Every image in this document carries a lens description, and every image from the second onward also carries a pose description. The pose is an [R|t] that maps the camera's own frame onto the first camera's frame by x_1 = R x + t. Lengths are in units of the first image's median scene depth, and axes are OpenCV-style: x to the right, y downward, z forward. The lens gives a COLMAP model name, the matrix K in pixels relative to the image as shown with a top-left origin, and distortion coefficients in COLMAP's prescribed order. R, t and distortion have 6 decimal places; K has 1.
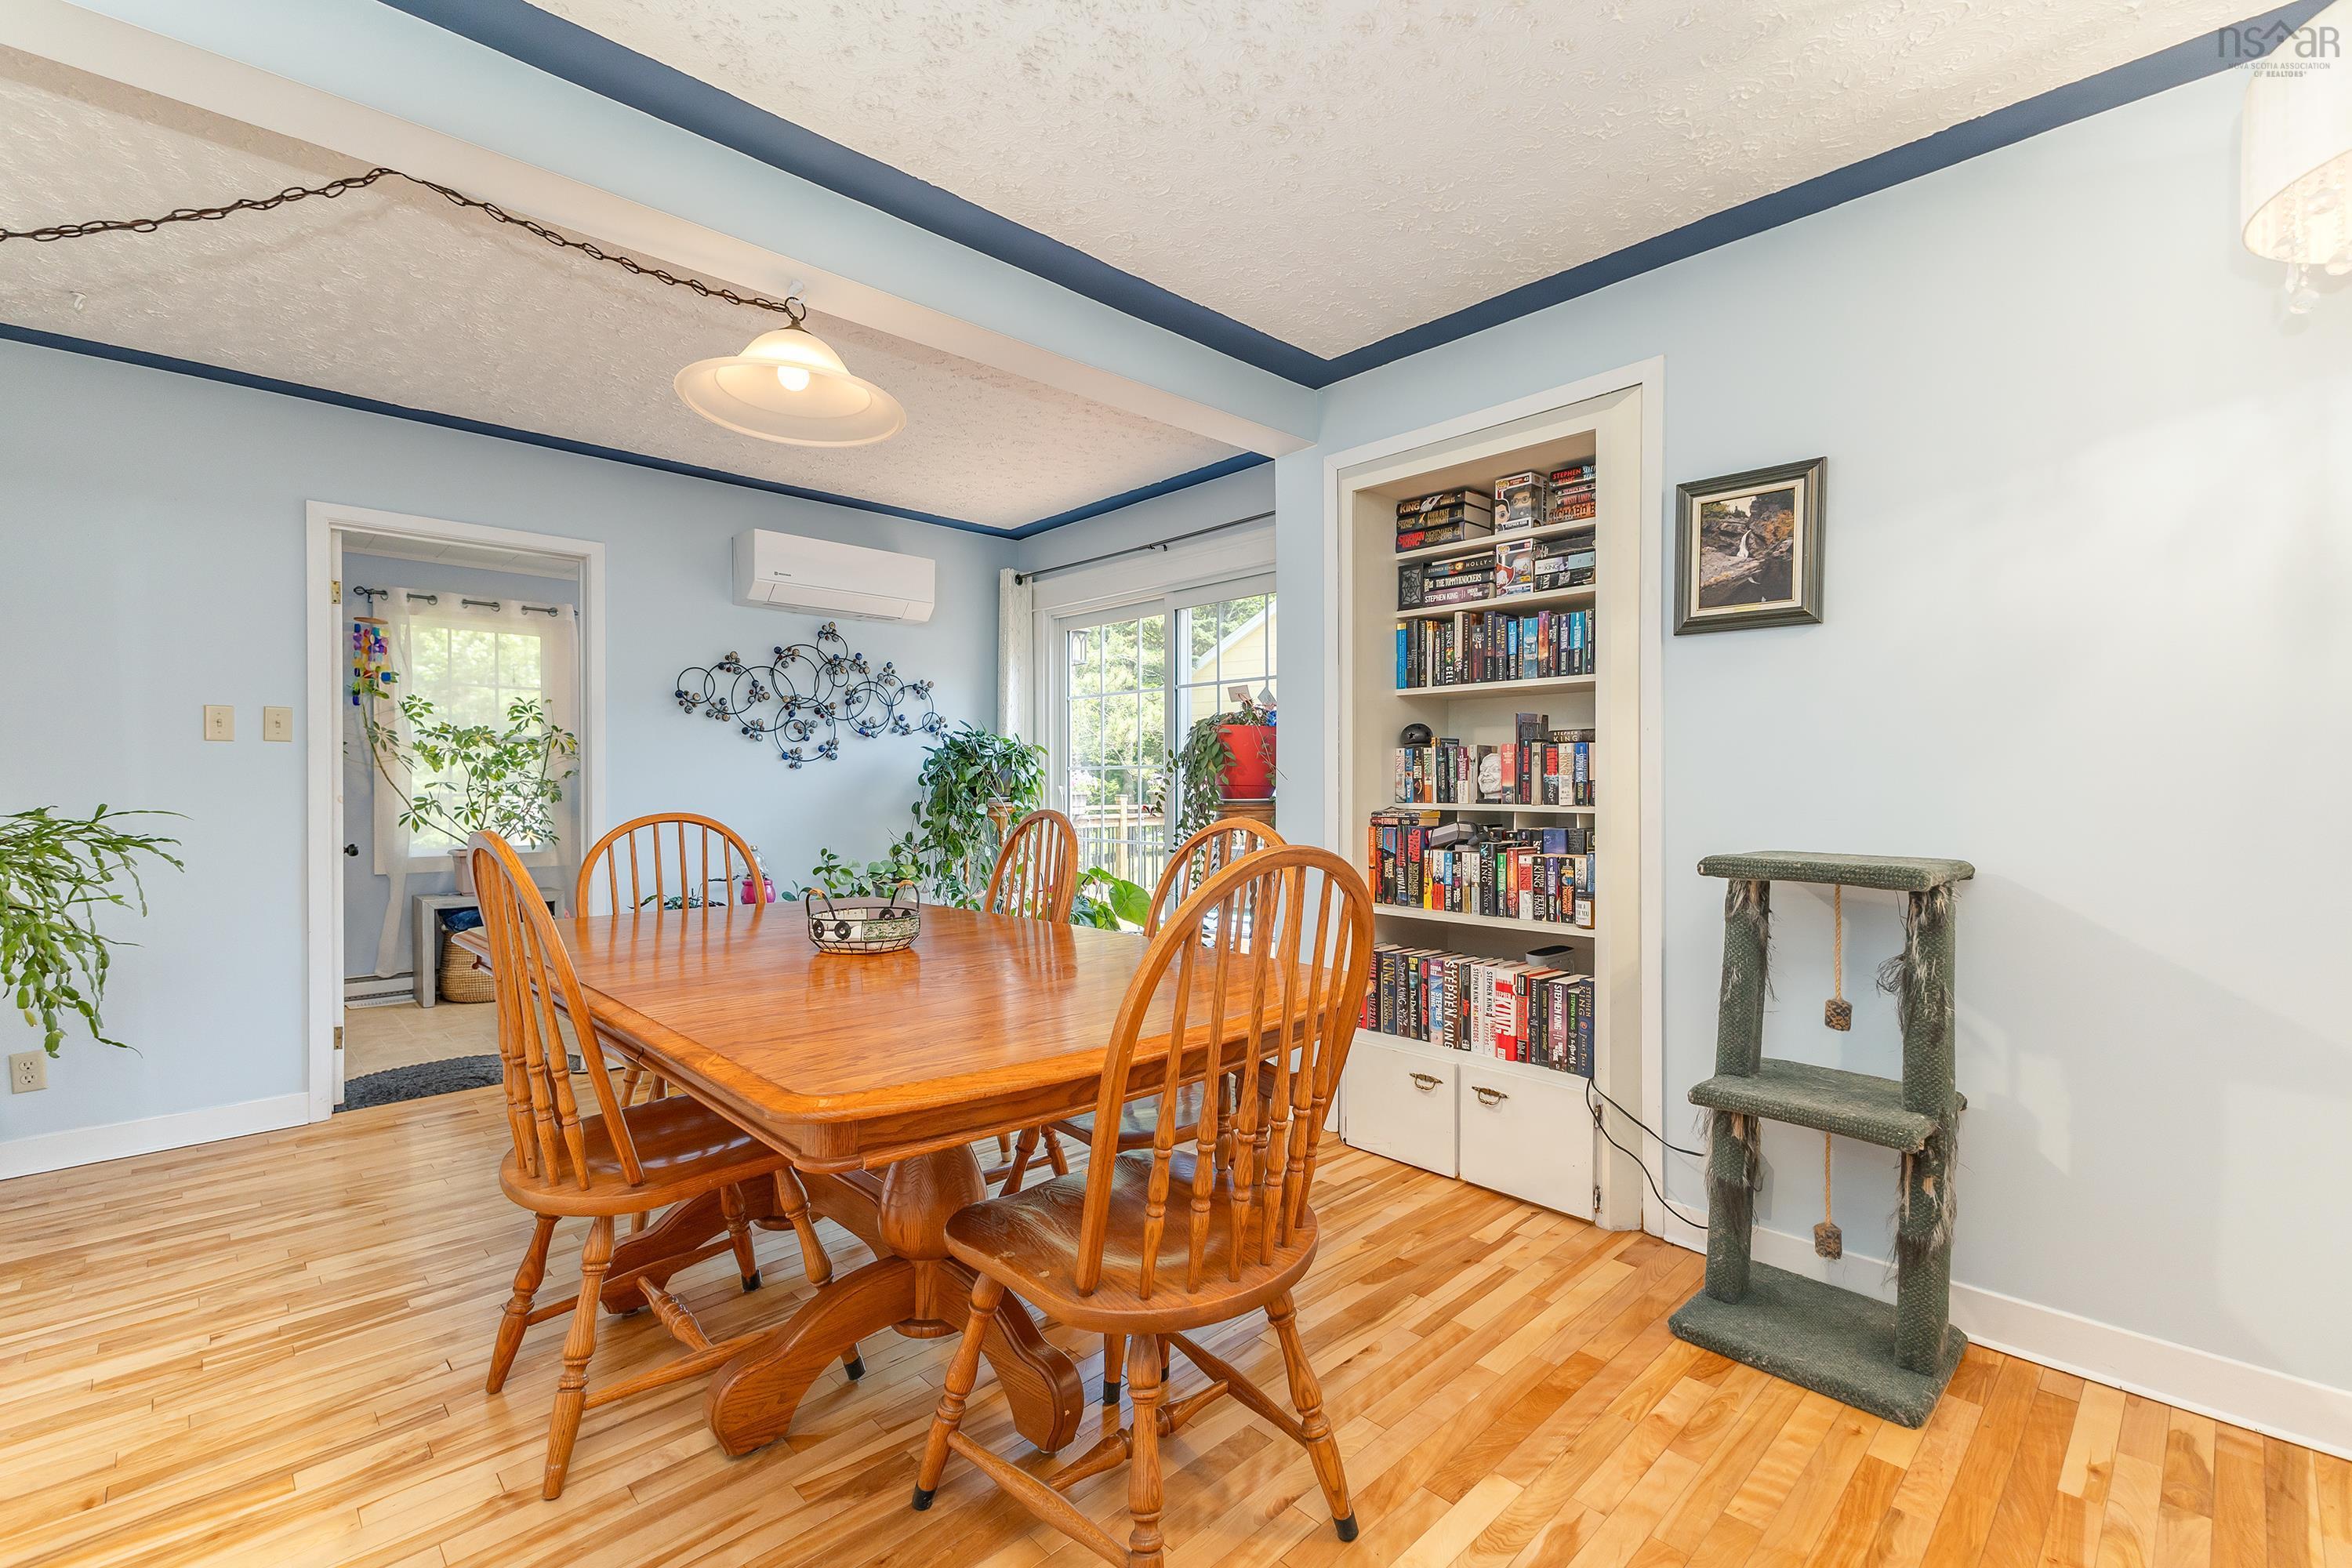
lens RADIAL K [[1022.5, 0, 1162.0], [0, 1022.5, 782.2], [0, 0, 1]] dist [0.009840, -0.003151]
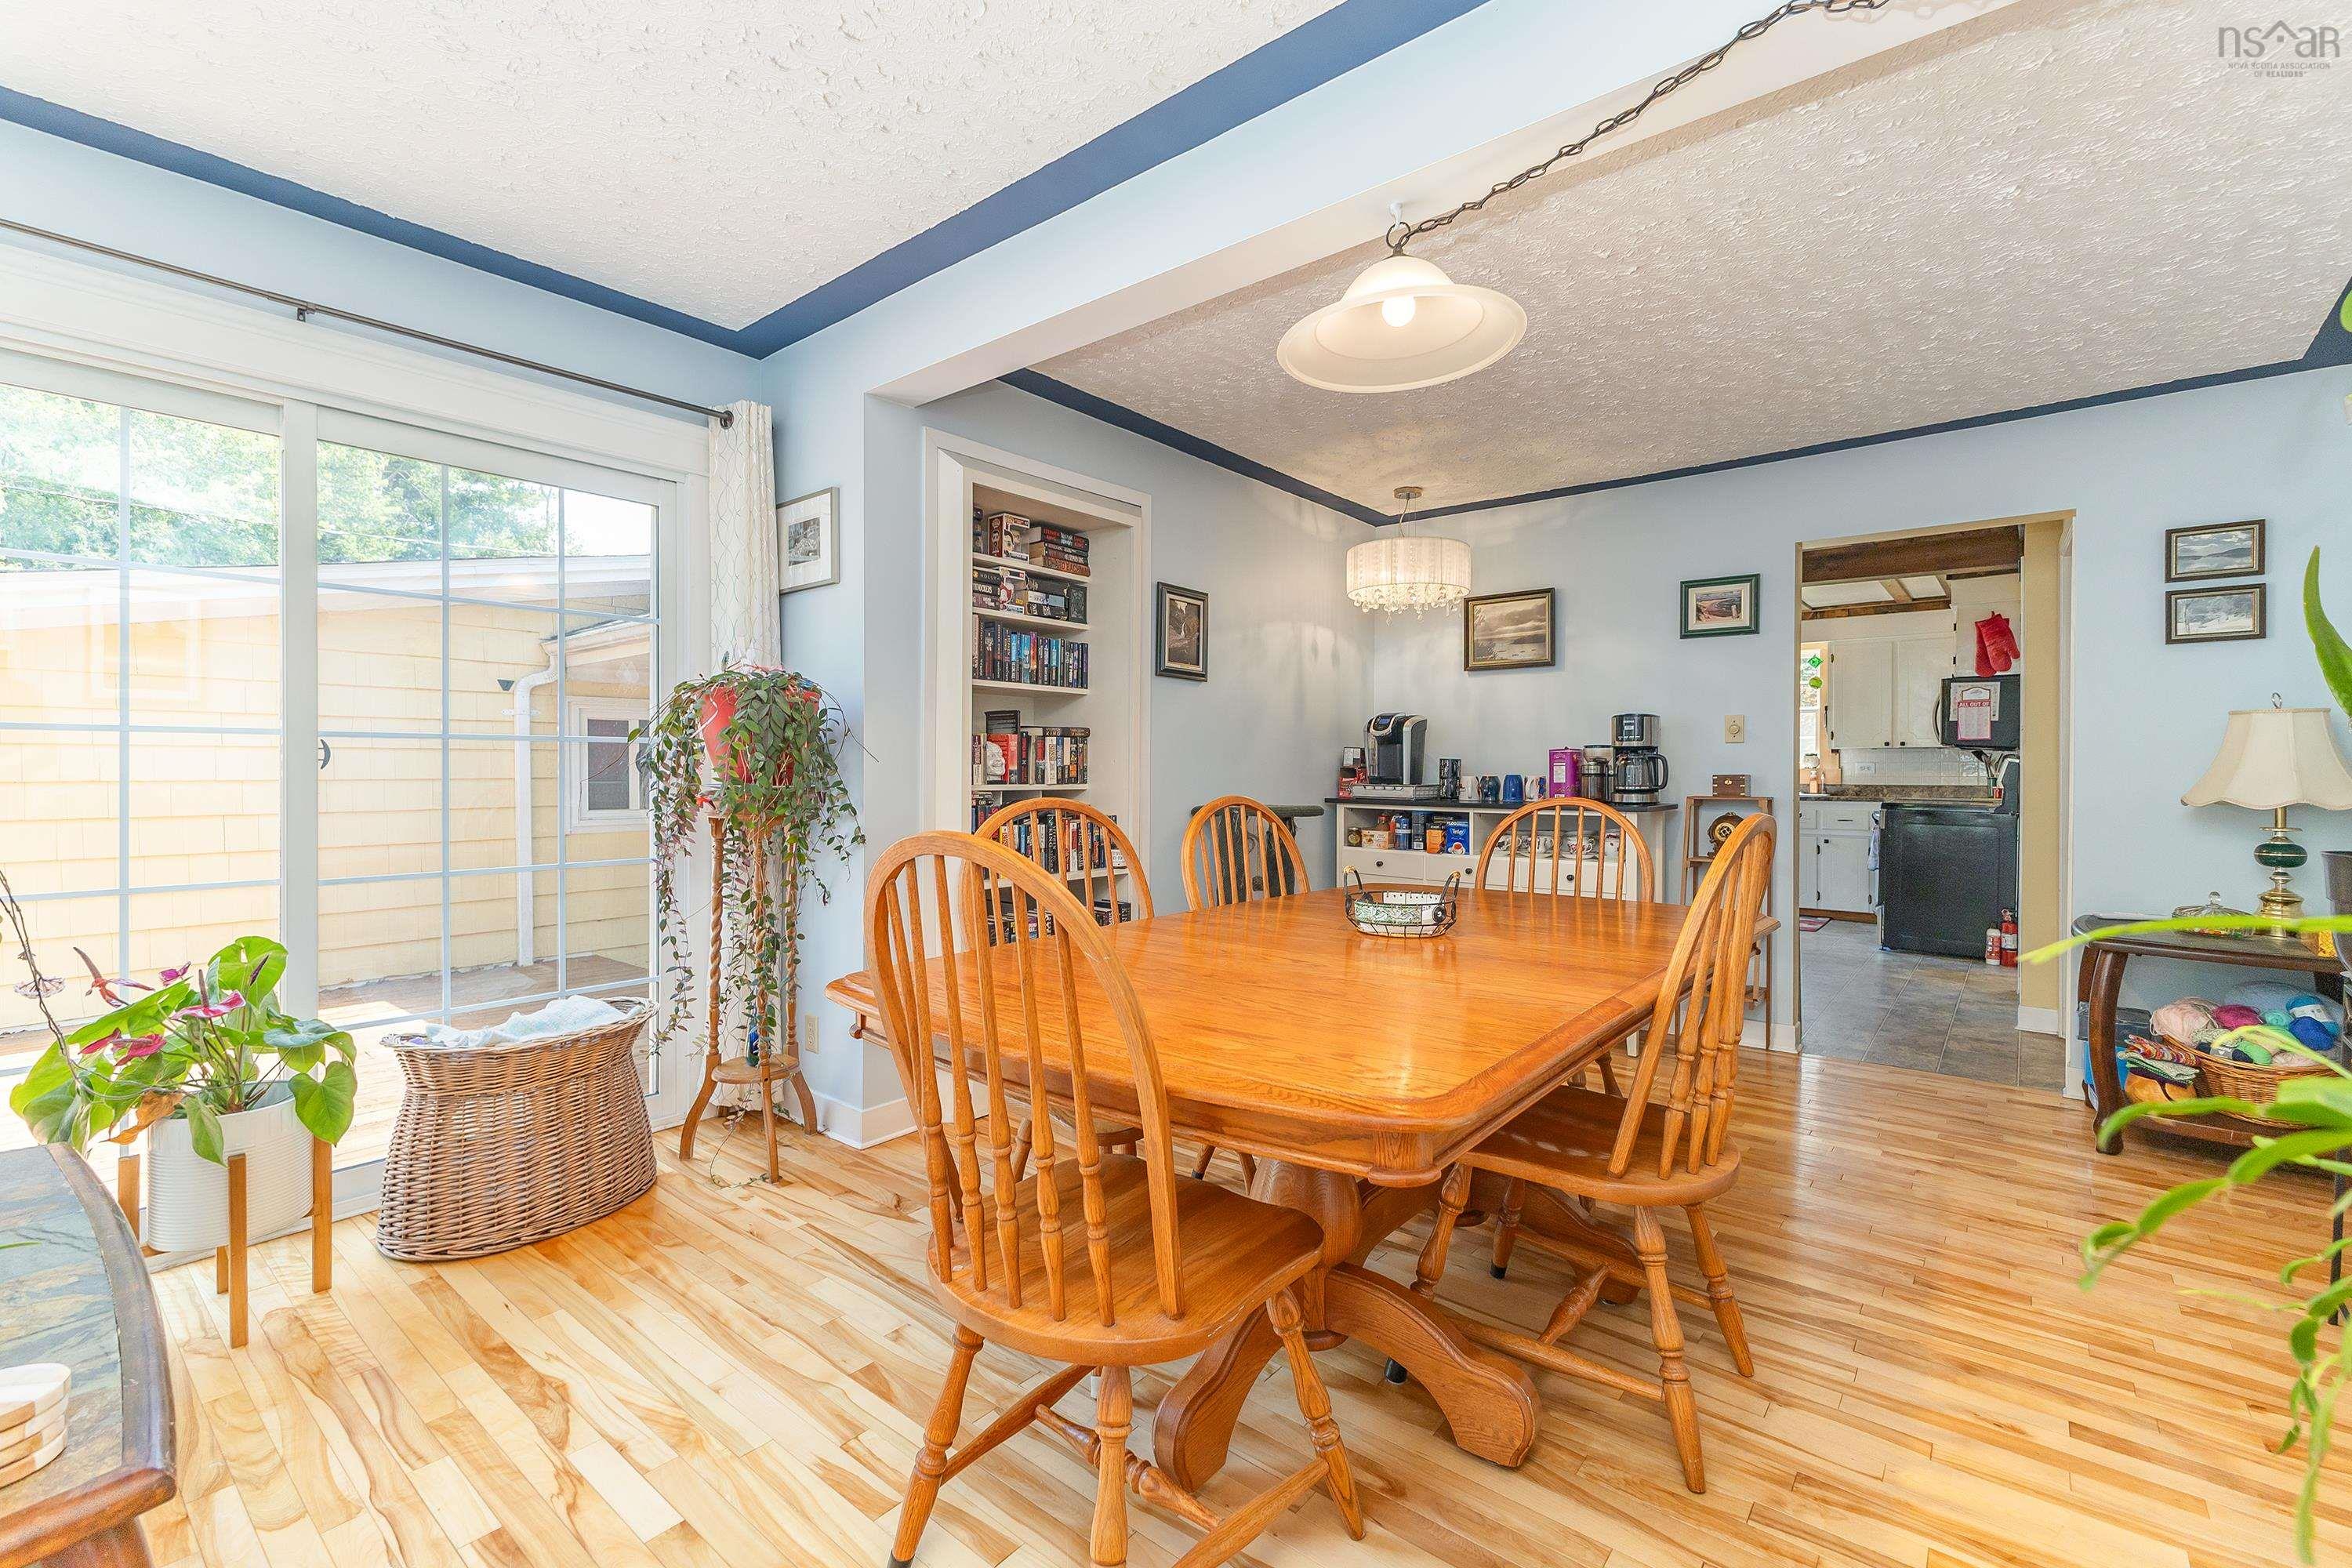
lens RADIAL K [[1022.5, 0, 1178.0], [0, 1022.5, 773.8], [0, 0, 1]] dist [0.009840, -0.003151]
pose [[-0.116694, -0.004872, 0.993156, -0.873983], [-0.006693, 0.999969, 0.004119, 0.002666], [-0.993145, -0.006167, -0.116723, 0.927937]]
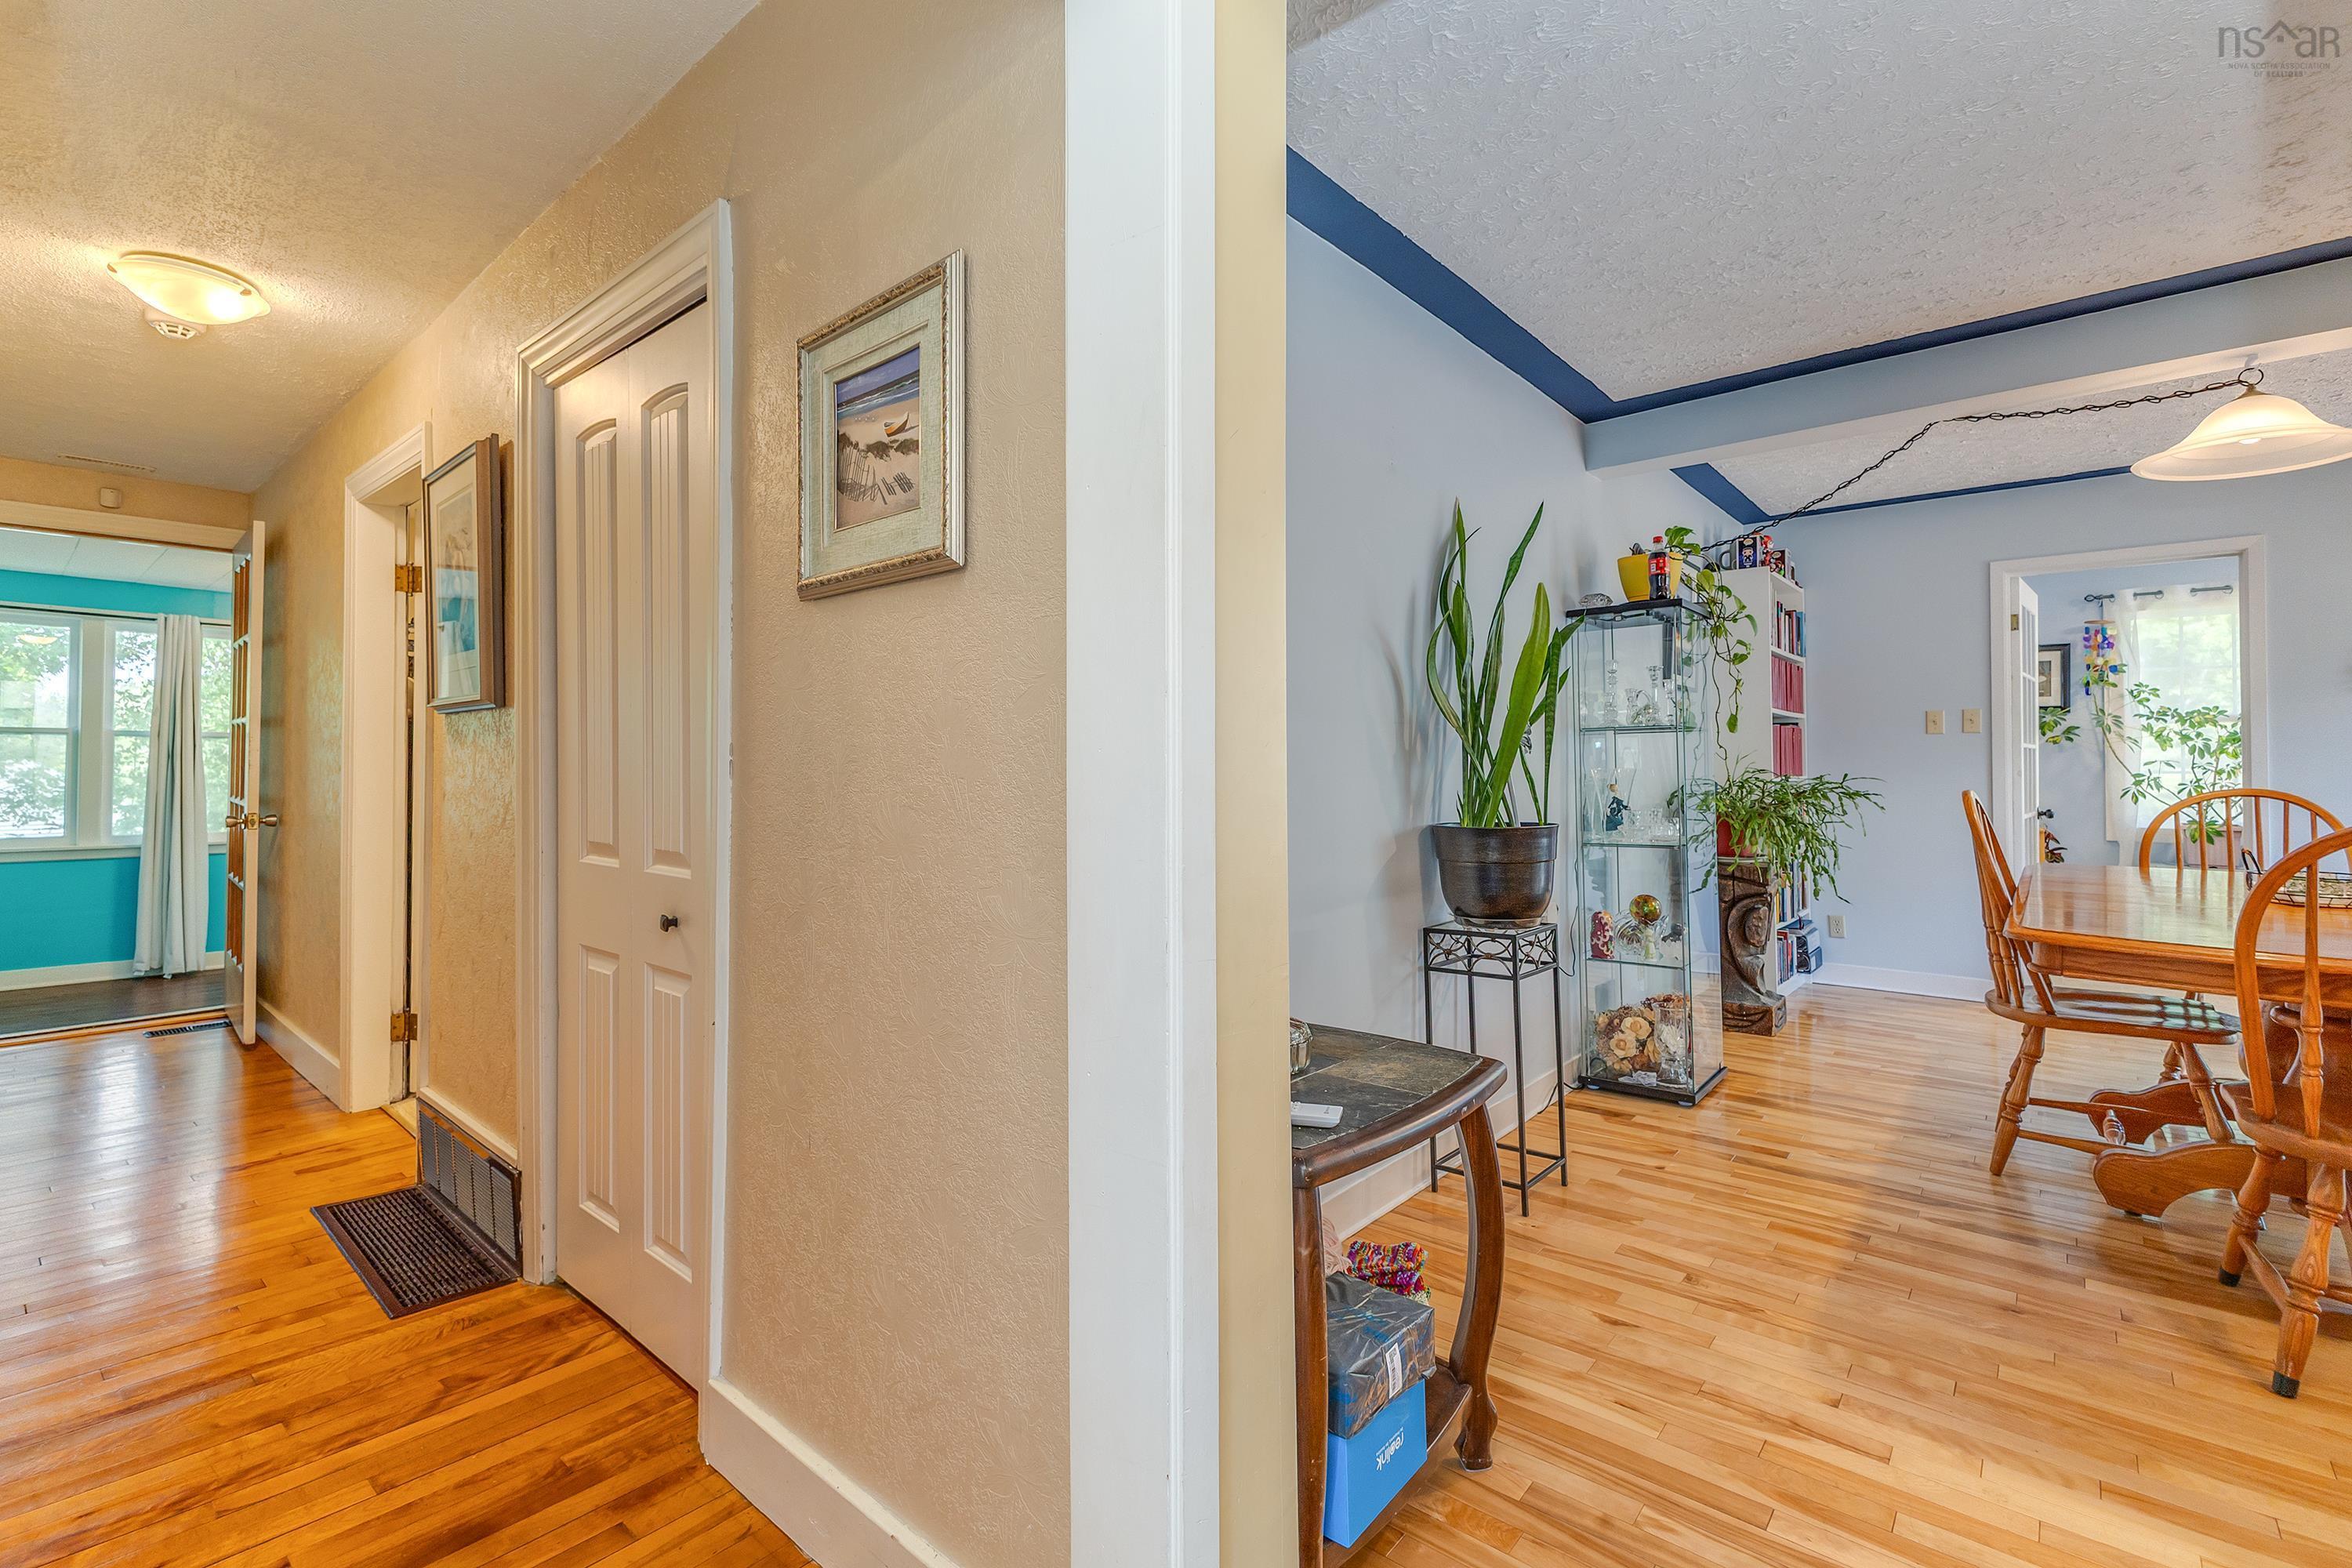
lens RADIAL K [[1022.5, 0, 1173.6], [0, 1022.5, 744.5], [0, 0, 1]] dist [0.009840, -0.003151]
pose [[0.098286, -0.019543, -0.994966, 0.554438], [0.003836, 0.999807, -0.019260, -0.000124], [0.995151, -0.001924, 0.098342, -0.311096]]
